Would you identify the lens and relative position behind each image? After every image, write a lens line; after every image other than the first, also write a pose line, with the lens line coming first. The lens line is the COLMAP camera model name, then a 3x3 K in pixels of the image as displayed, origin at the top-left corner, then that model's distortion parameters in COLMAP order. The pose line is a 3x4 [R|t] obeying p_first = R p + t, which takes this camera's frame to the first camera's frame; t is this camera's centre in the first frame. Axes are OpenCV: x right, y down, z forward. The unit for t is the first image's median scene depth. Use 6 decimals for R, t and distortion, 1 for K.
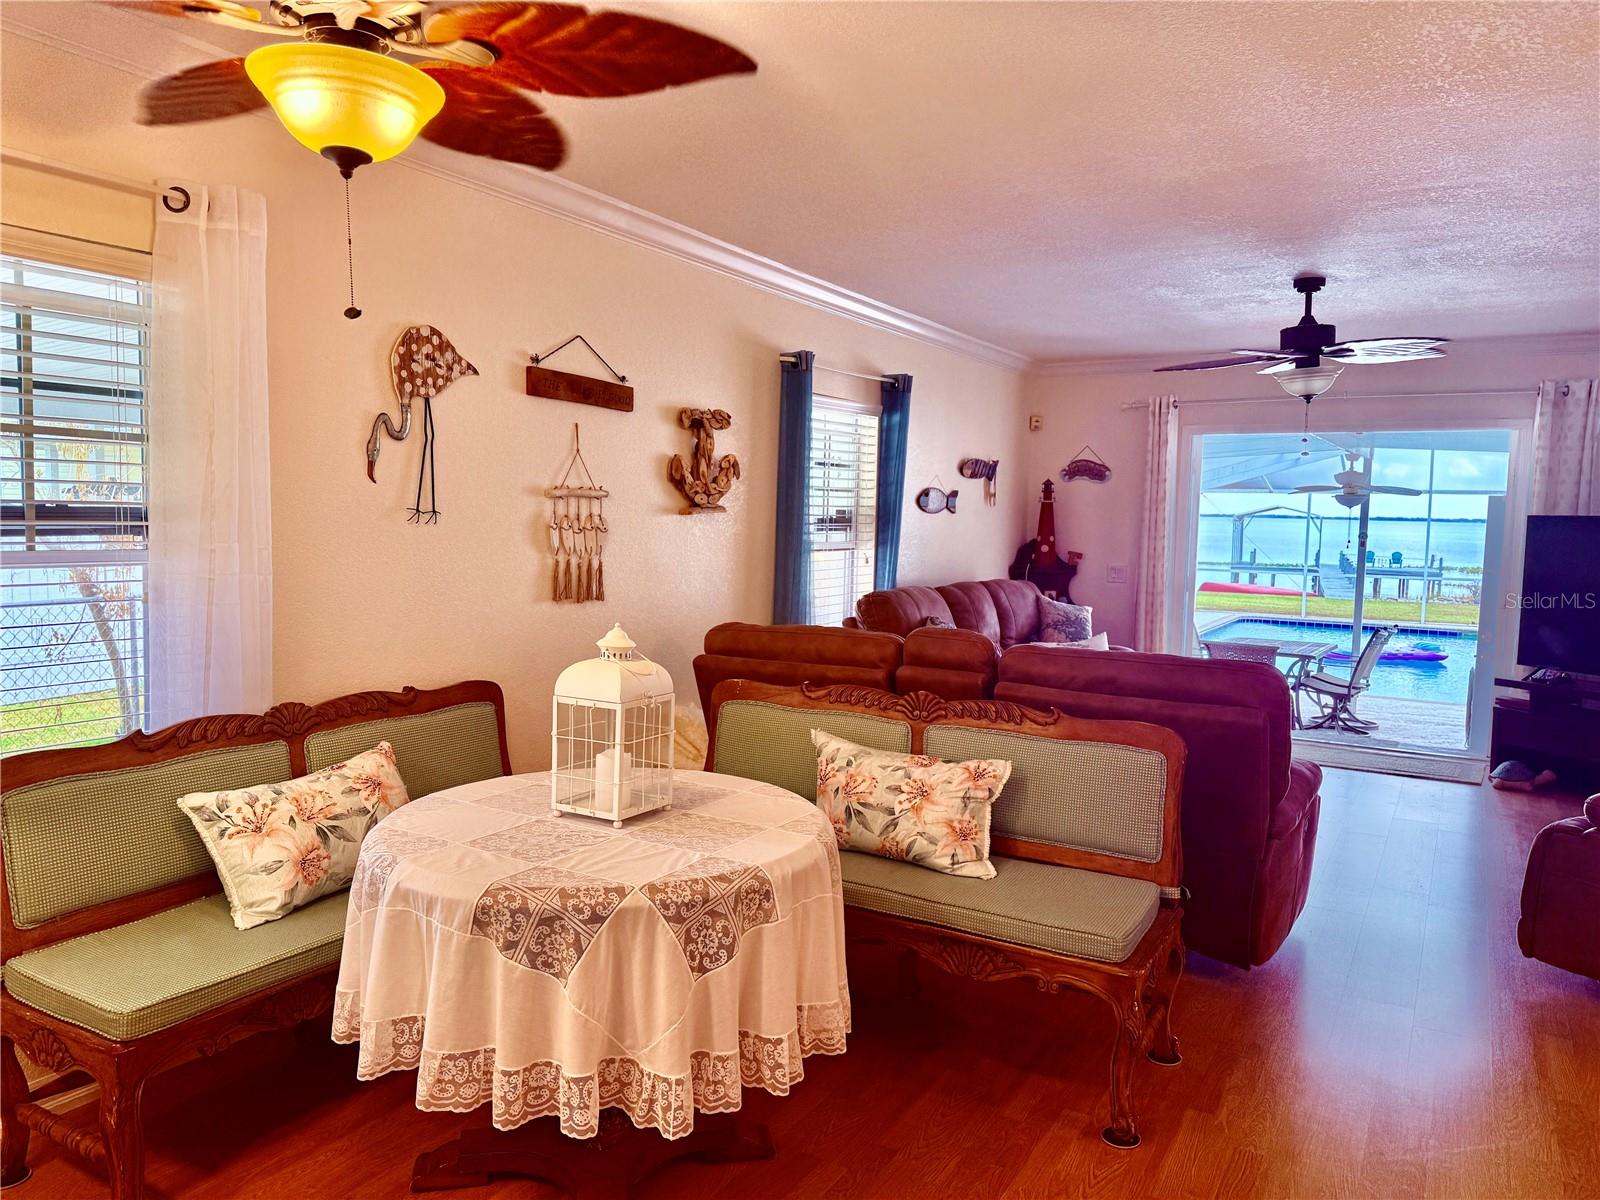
lens RADIAL K [[1121.4, 0, 792.7], [0, 1121.4, 612.6], [0, 0, 1]] dist [0.059283, -0.085877]
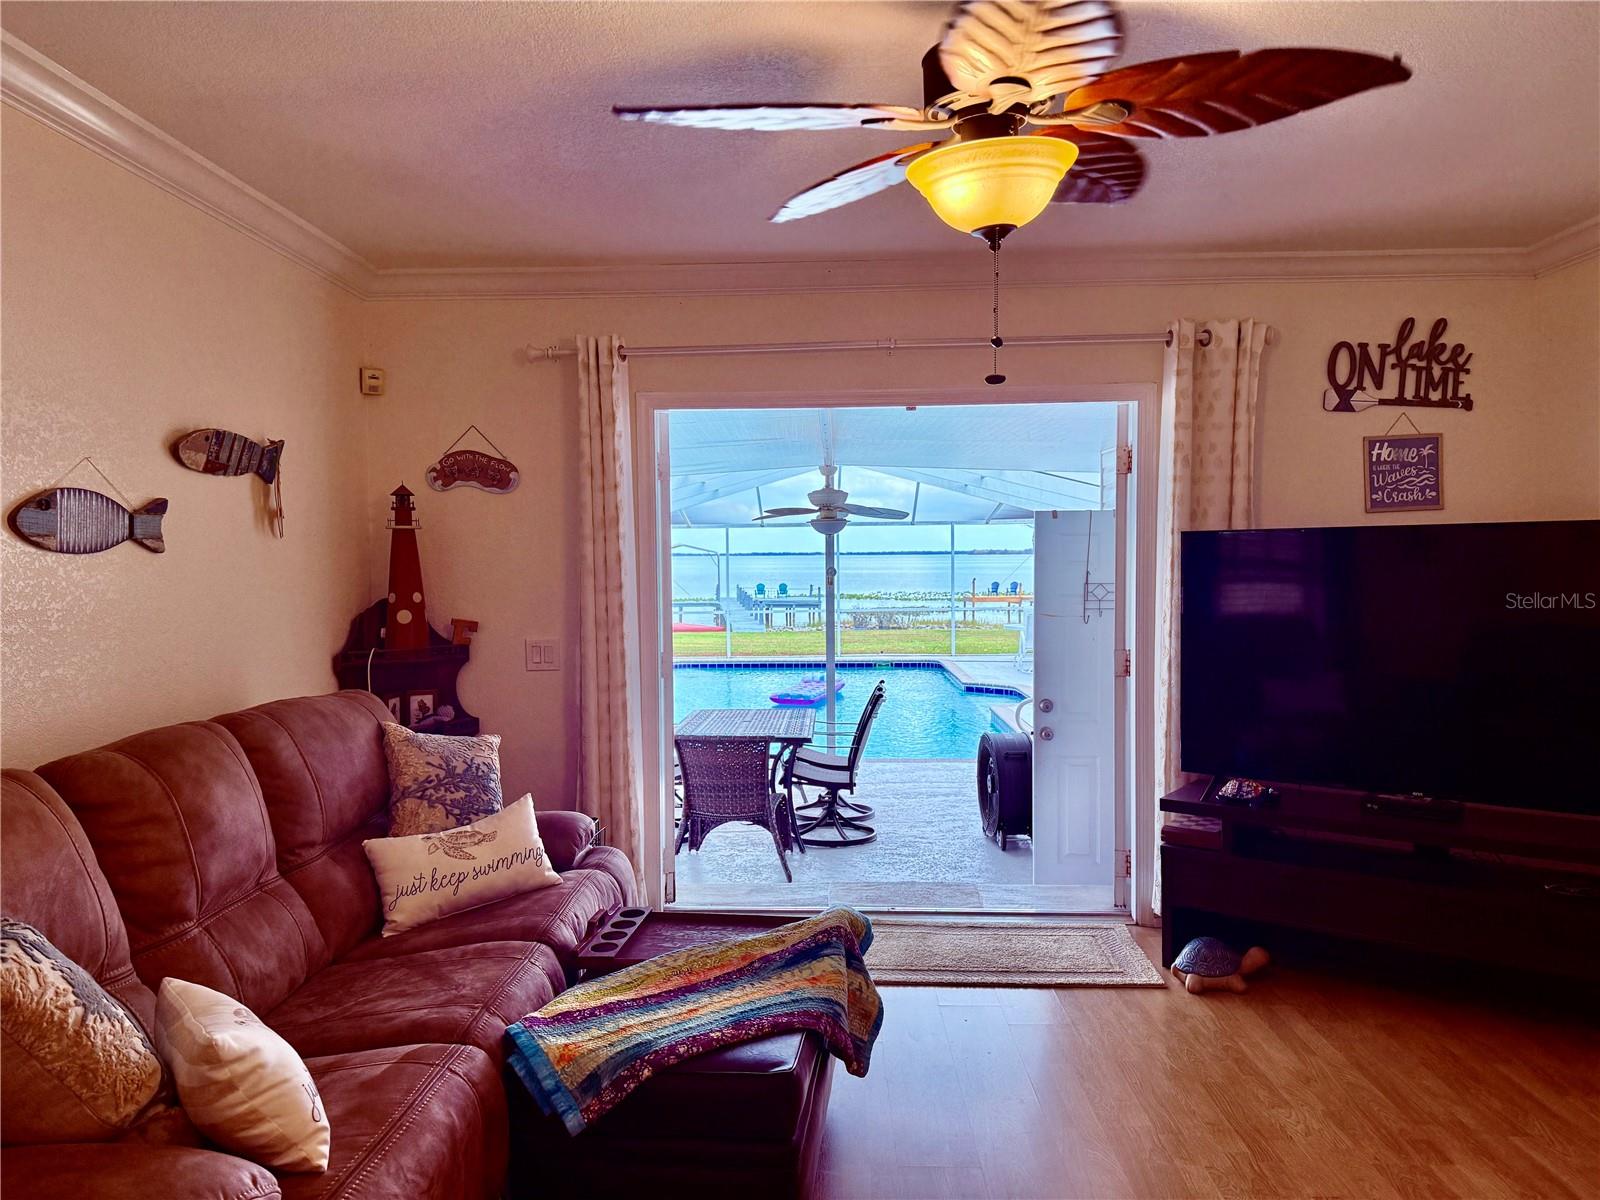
lens RADIAL K [[1121.4, 0, 792.7], [0, 1121.4, 612.6], [0, 0, 1]] dist [0.059283, -0.085877]
pose [[0.871920, -0.053178, 0.486752, 0.138351], [0.071796, 0.997226, -0.019662, -0.039055], [-0.484356, 0.052090, 0.873319, 0.496588]]
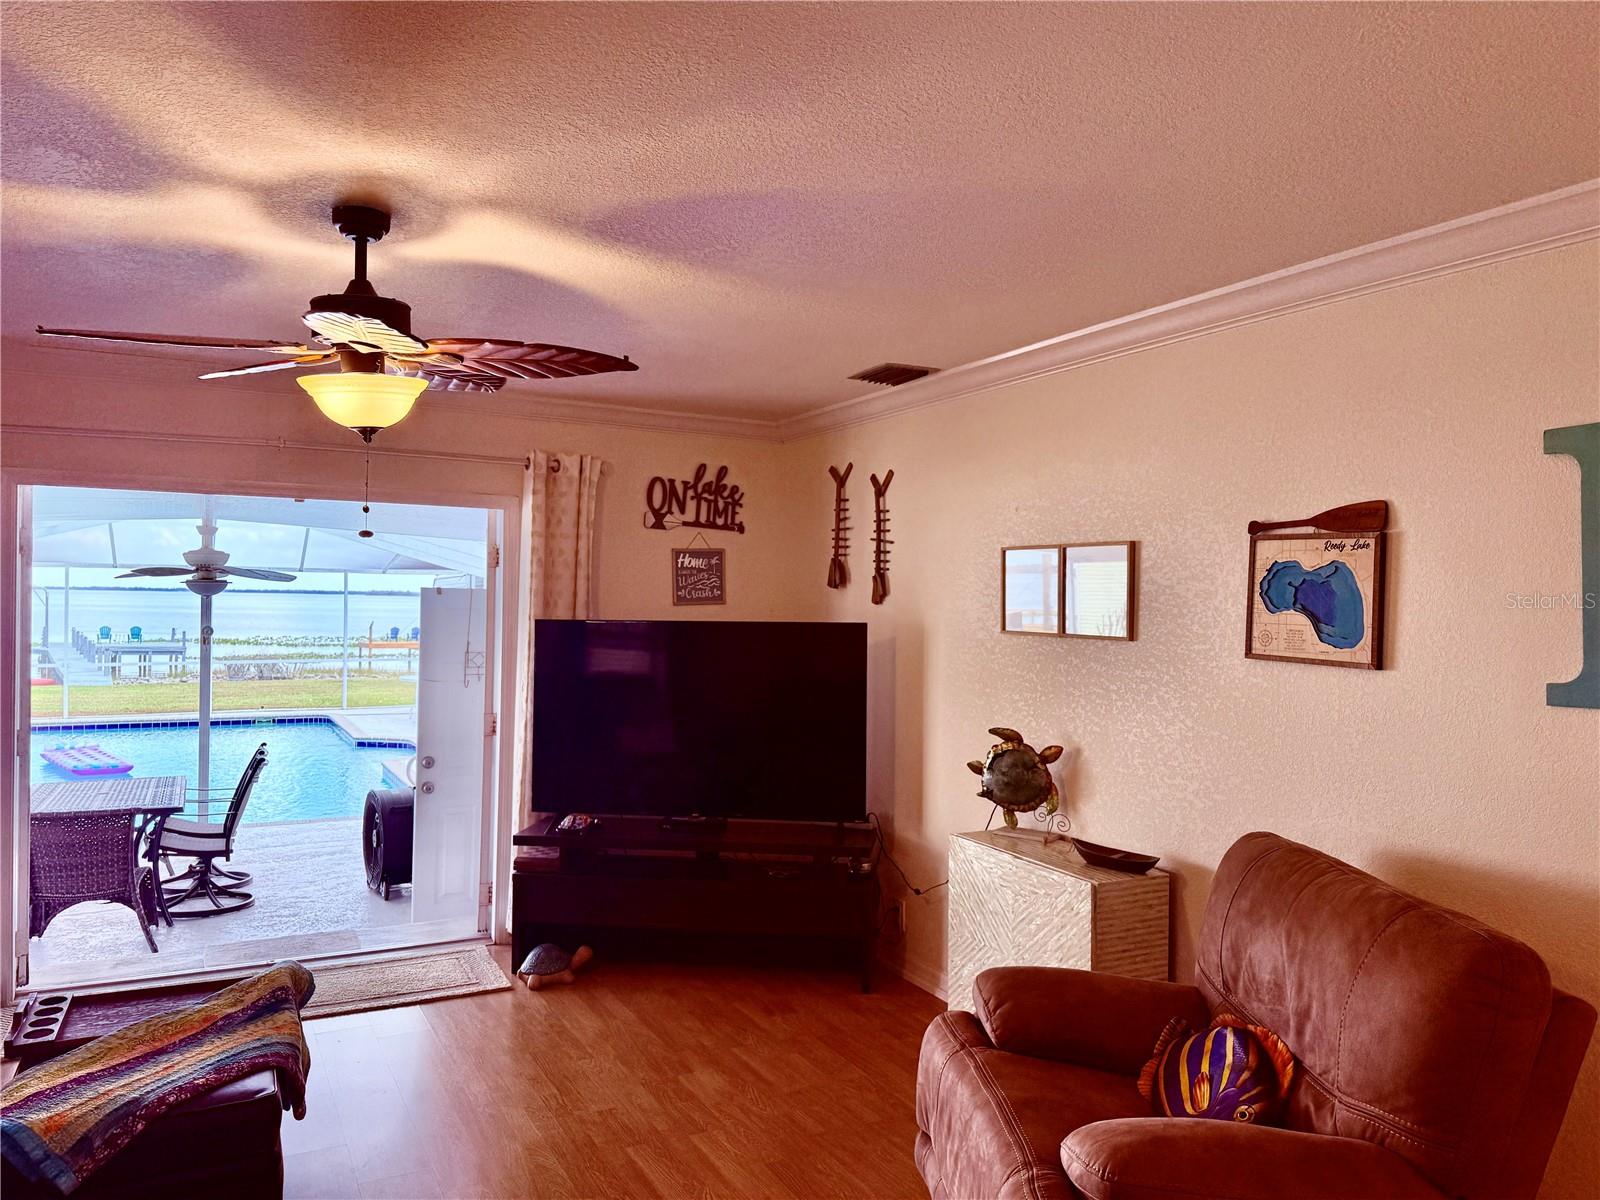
lens RADIAL K [[1134.8, 0, 802.5], [0, 1134.8, 600.7], [0, 0, 1]] dist [0.062844, -0.088480]
pose [[0.514787, -0.014142, 0.857202, 0.061642], [0.075067, 0.996767, -0.028637, -0.055181], [-0.854026, 0.079089, 0.514184, 0.384765]]
